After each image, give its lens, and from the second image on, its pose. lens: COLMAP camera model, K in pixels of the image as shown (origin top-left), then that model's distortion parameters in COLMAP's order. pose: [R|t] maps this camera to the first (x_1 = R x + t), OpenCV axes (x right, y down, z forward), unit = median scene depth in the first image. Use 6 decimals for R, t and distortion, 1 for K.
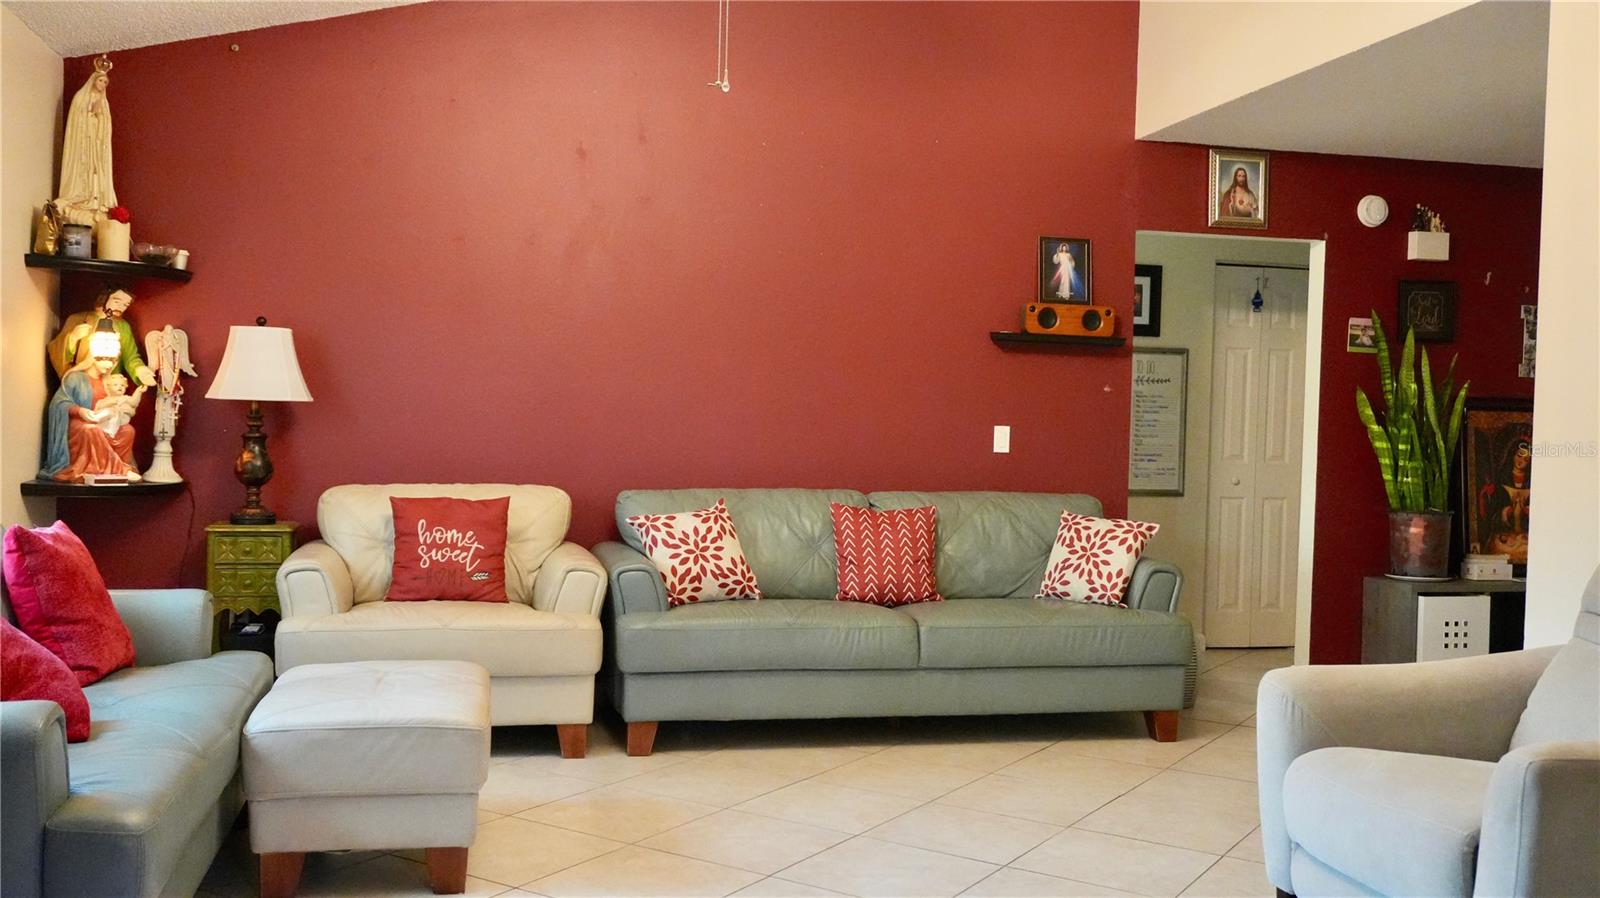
lens RADIAL K [[1428.2, 0, 803.2], [0, 1428.2, 445.1], [0, 0, 1]] dist [-0.000779, -0.004541]
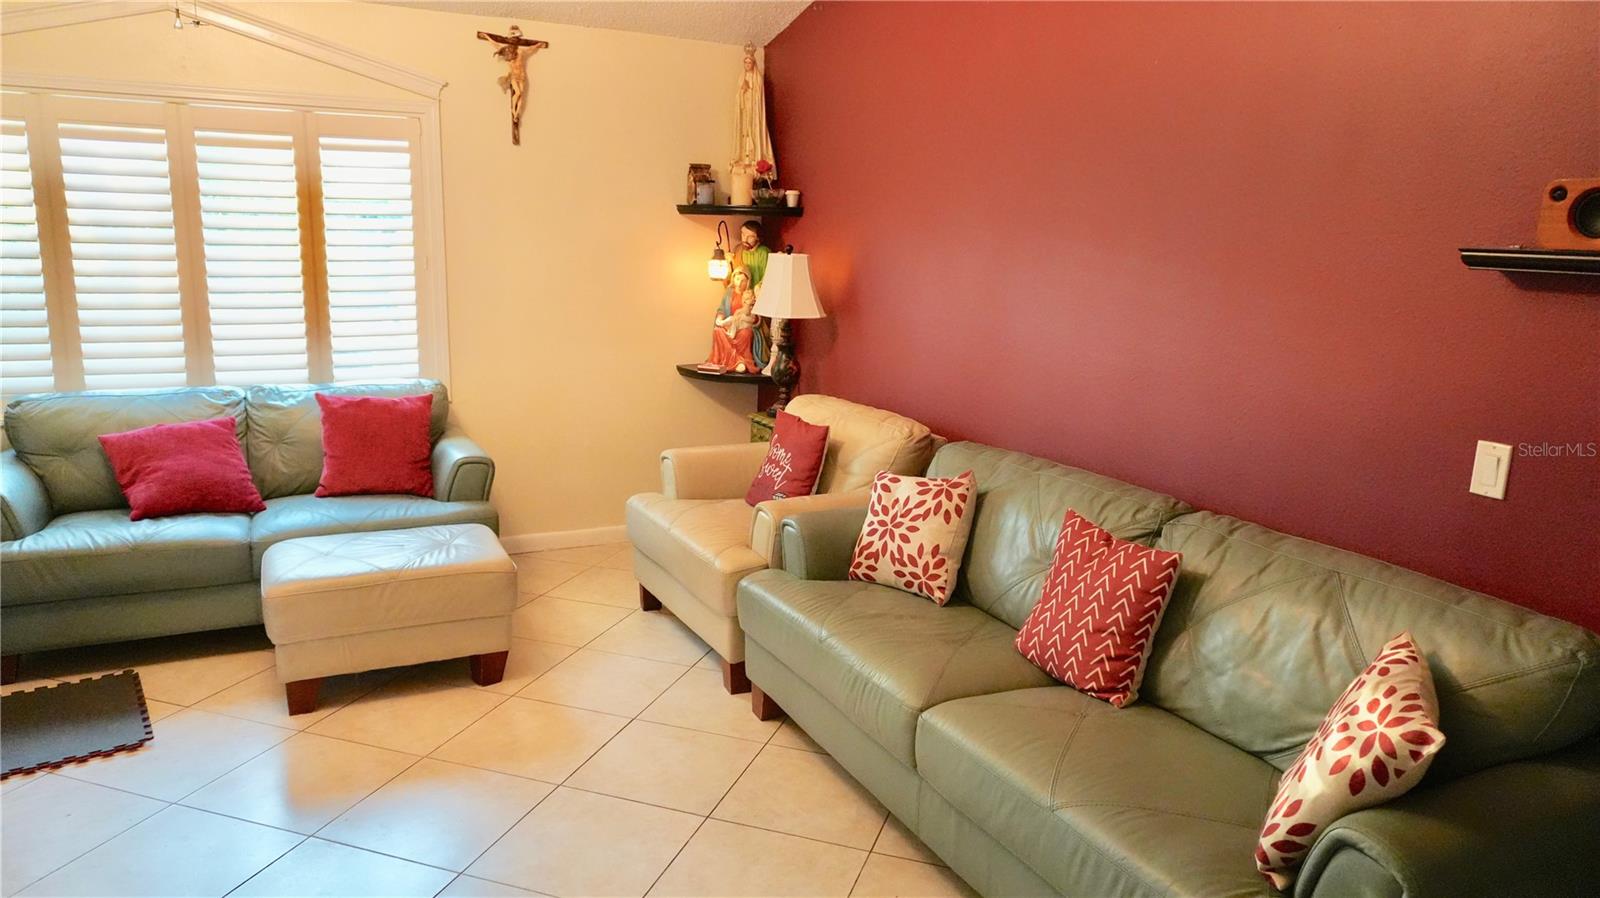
lens RADIAL K [[1069.0, 0, 800.0], [0, 1069.0, 444.6], [0, 0, 1]] dist [0.005166, -0.008214]
pose [[0.231192, 0.168979, -0.958121, 0.505904], [-0.042646, 0.985615, 0.163538, -0.072363], [0.971973, 0.003051, 0.235073, 0.802615]]
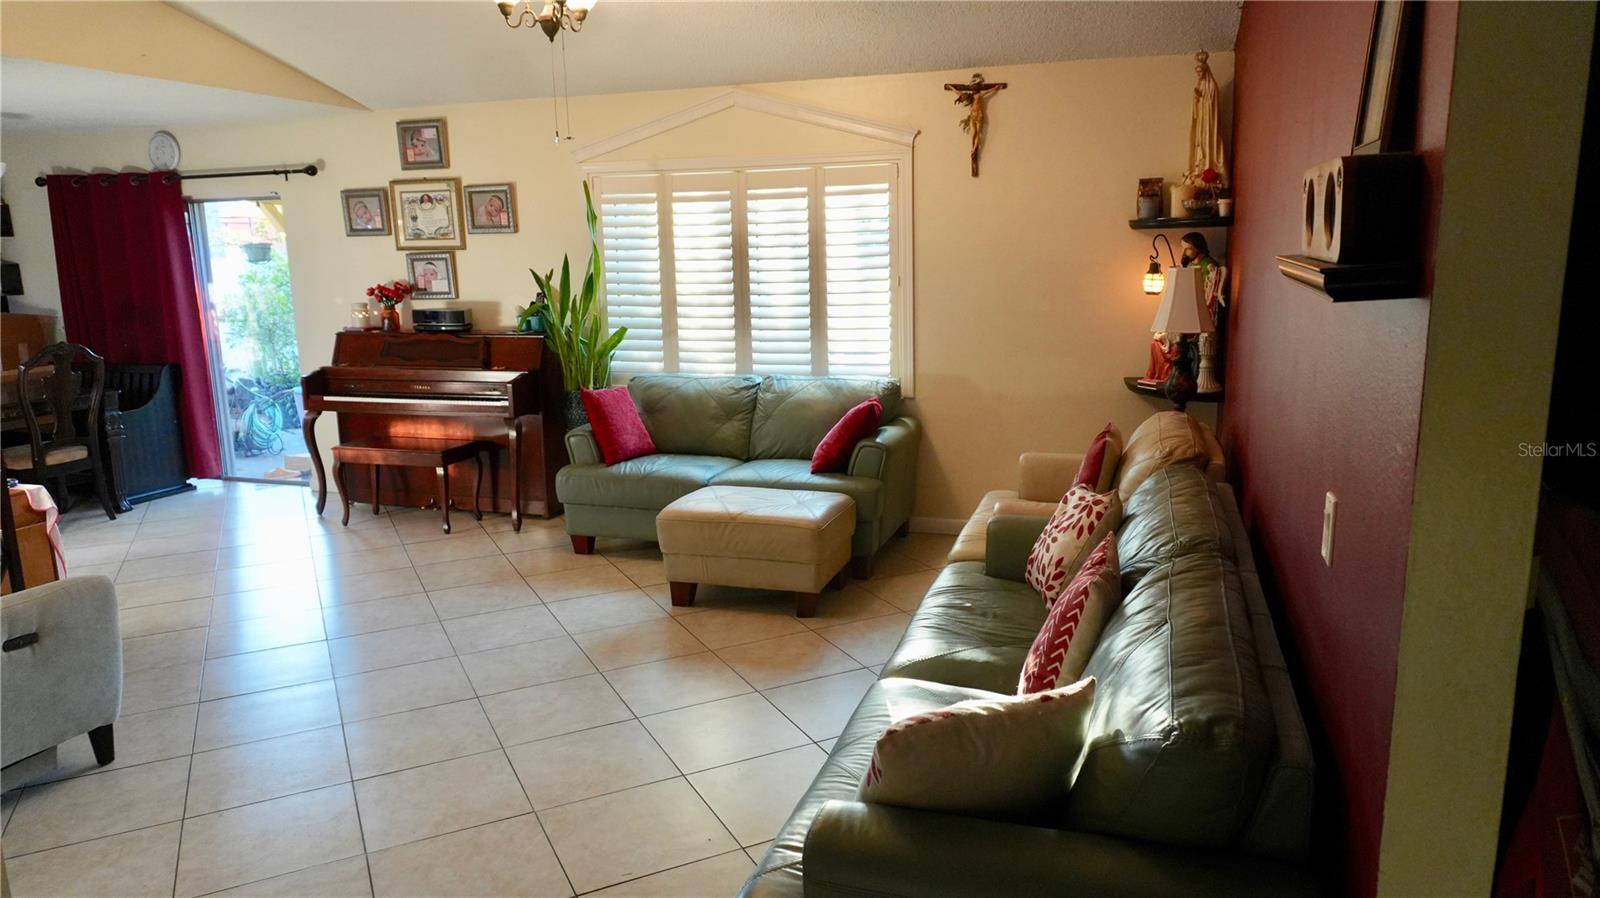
lens RADIAL K [[1069.0, 0, 799.5], [0, 1069.0, 450.8], [0, 0, 1]] dist [0.005166, -0.008214]
pose [[-0.523395, 0.149084, -0.838947, 0.537084], [-0.012476, 0.983129, 0.182489, -0.090725], [0.851999, 0.105980, -0.512705, 1.198938]]
